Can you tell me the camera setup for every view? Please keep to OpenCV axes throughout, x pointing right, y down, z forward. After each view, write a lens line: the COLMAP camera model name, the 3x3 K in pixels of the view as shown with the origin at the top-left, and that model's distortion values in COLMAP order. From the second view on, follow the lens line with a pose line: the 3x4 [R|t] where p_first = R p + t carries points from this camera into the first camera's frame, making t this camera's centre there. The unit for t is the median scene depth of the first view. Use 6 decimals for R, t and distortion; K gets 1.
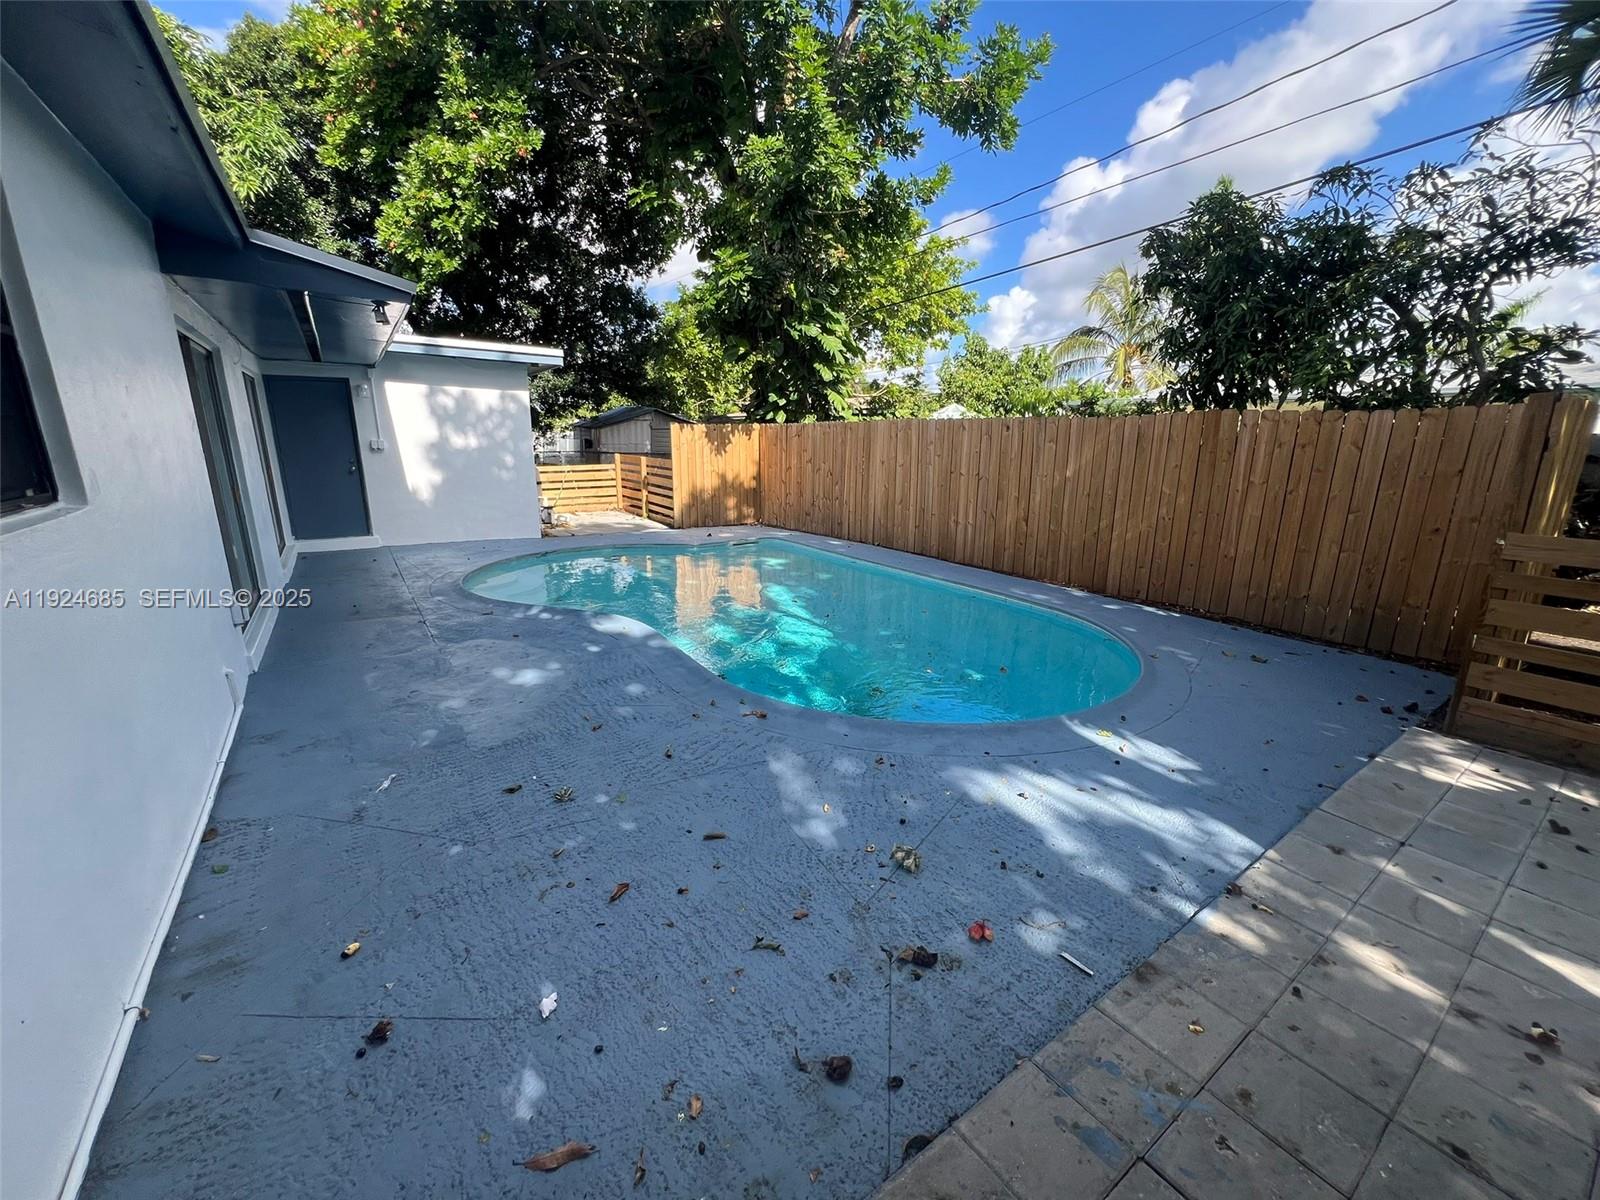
lens RADIAL K [[641.7, 0, 797.8], [0, 641.7, 599.7], [0, 0, 1]] dist [-0.001070, -0.000123]
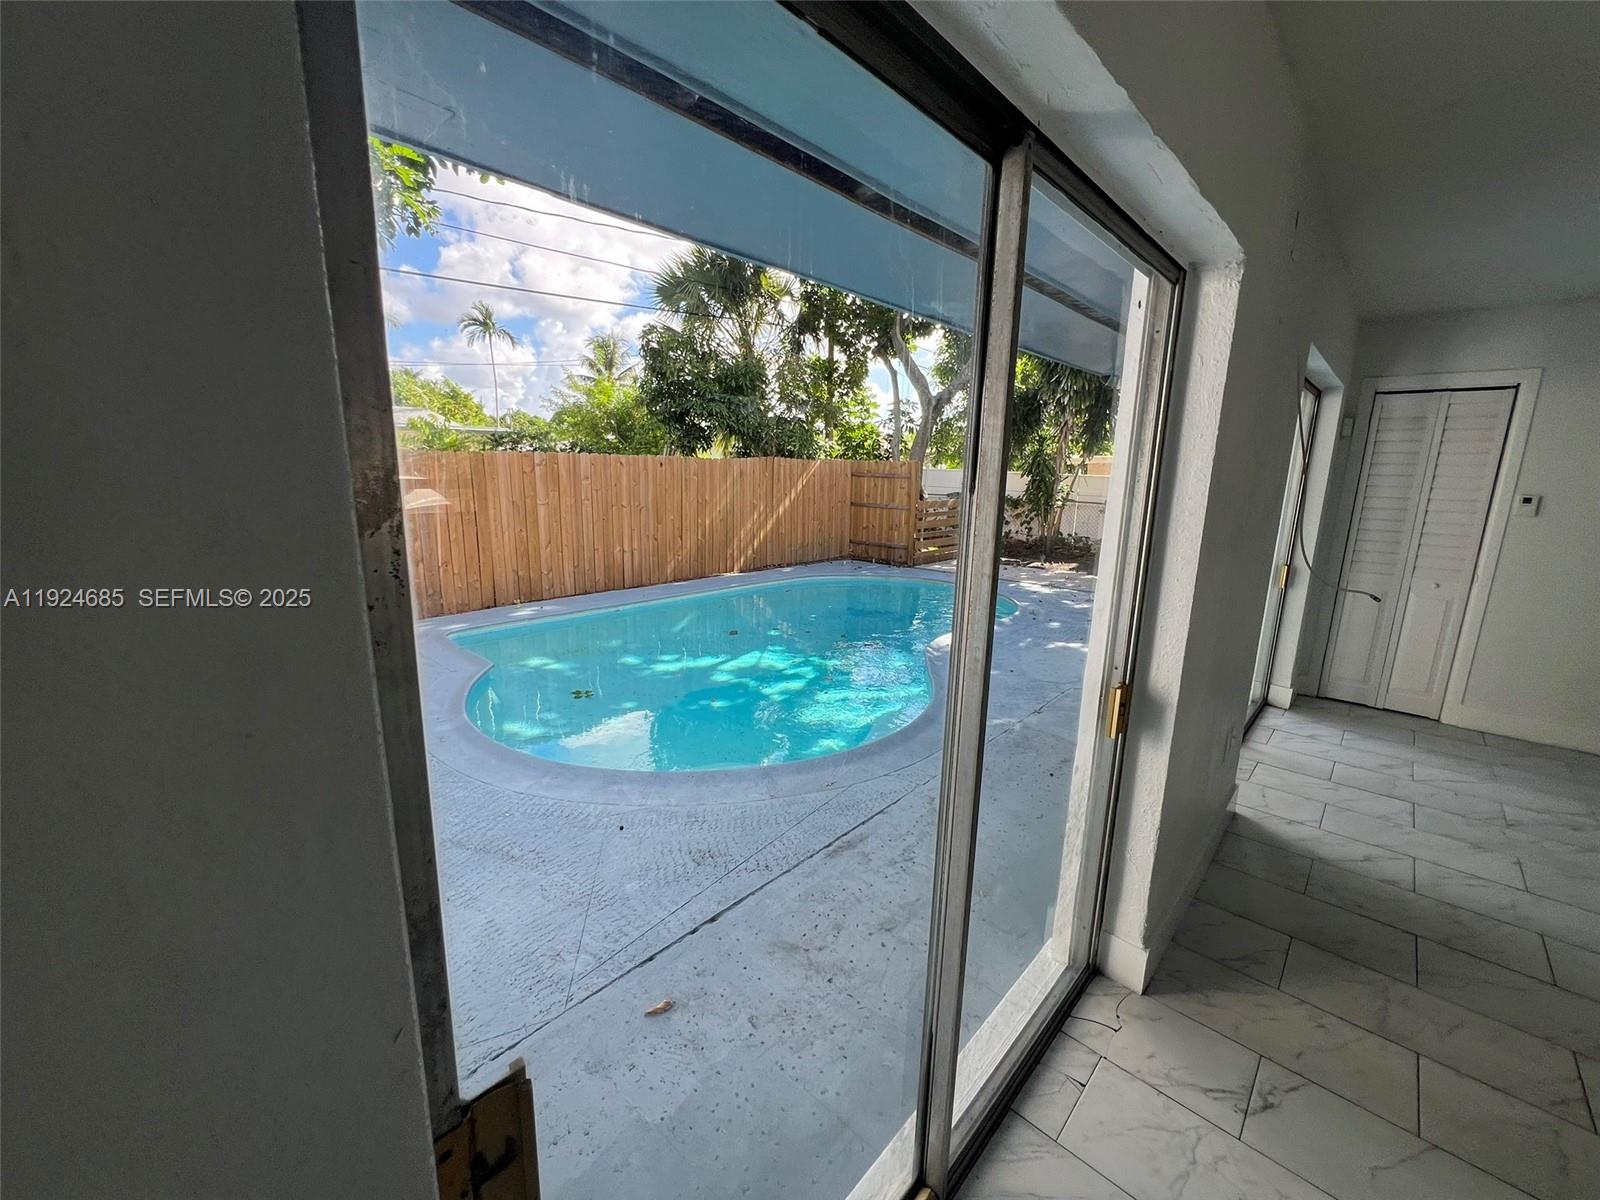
lens RADIAL K [[641.7, 0, 797.3], [0, 641.7, 589.5], [0, 0, 1]] dist [-0.001070, -0.000123]
pose [[-0.209562, -0.212999, 0.954314, -0.758046], [0.212847, 0.942644, 0.257134, -0.245356], [-0.954348, 0.257009, -0.152206, 0.816107]]
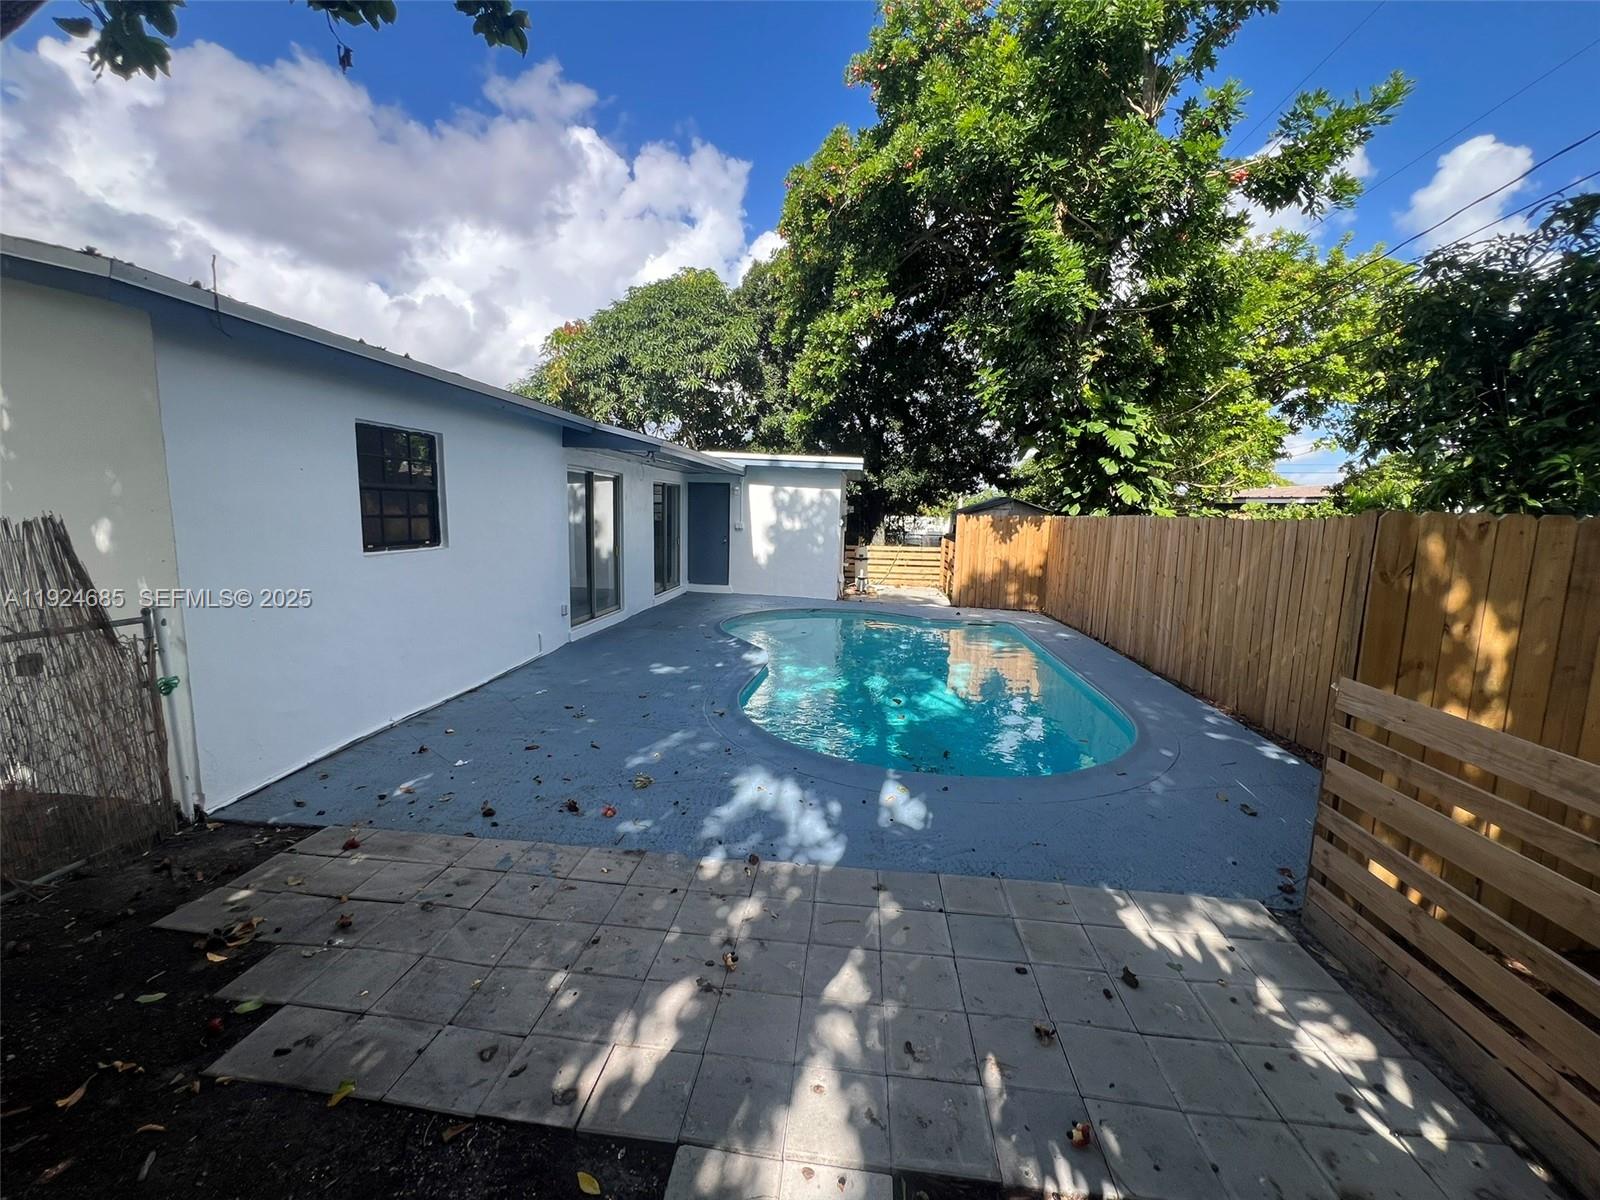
lens RADIAL K [[641.7, 0, 790.8], [0, 641.7, 596.1], [0, 0, 1]] dist [-0.001070, -0.000123]
pose [[0.753804, 0.100078, -0.649434, 0.397699], [-0.183600, 0.981048, -0.061926, -0.009884], [0.630929, 0.165916, 0.757892, -0.025894]]
